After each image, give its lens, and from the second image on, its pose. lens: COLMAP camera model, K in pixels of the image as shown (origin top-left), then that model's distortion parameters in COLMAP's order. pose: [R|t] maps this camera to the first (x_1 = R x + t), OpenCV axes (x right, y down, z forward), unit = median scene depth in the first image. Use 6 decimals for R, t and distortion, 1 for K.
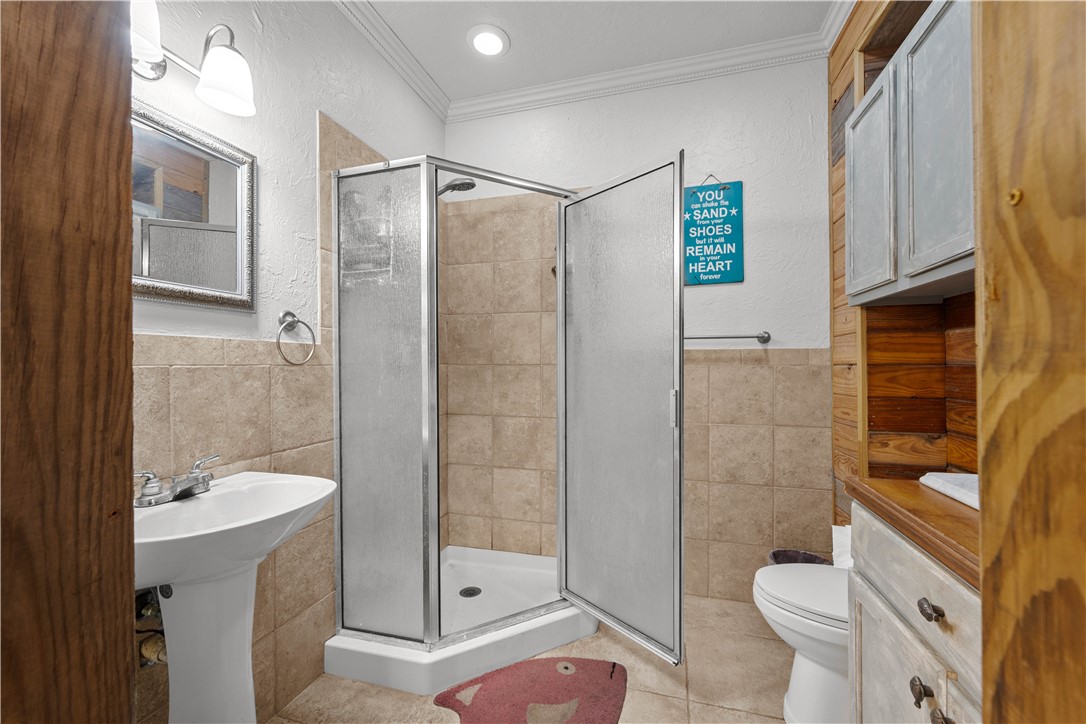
lens RADIAL K [[427.5, 0, 548.8], [0, 427.5, 366.5], [0, 0, 1]] dist [-0.002236, -0.000325]
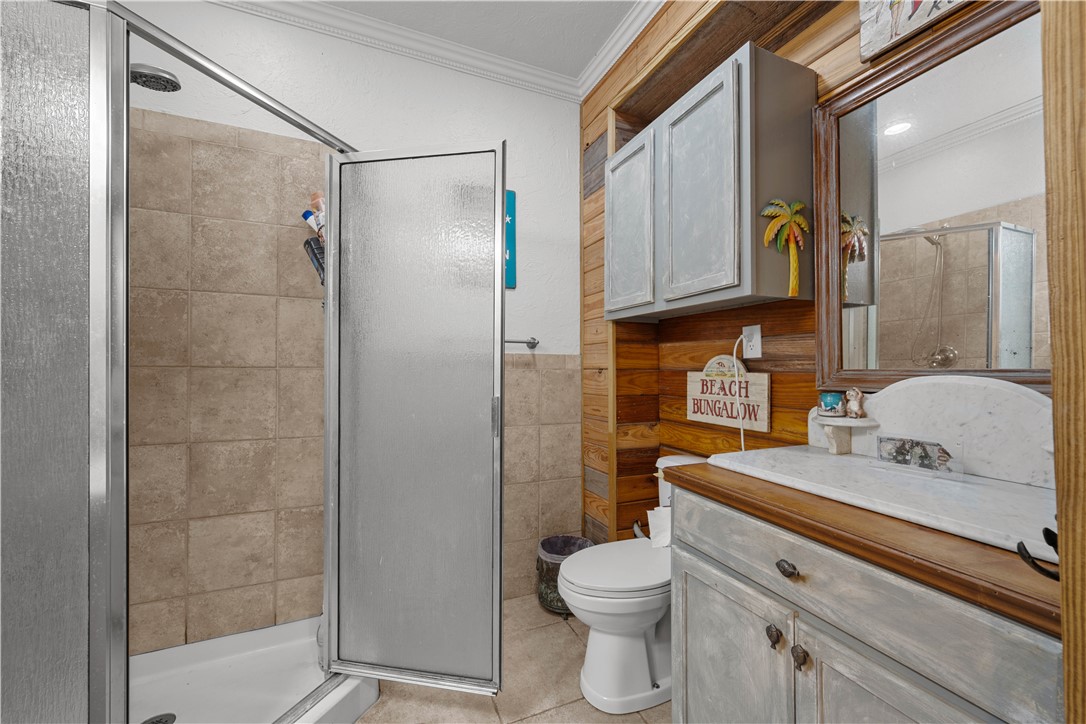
lens RADIAL K [[427.5, 0, 548.8], [0, 427.5, 366.5], [0, 0, 1]] dist [-0.002236, -0.000325]
pose [[0.772751, 0.005932, 0.634682, -0.148584], [-0.003870, 0.999982, -0.004635, -0.004935], [-0.634697, 0.001125, 0.772760, 0.155493]]
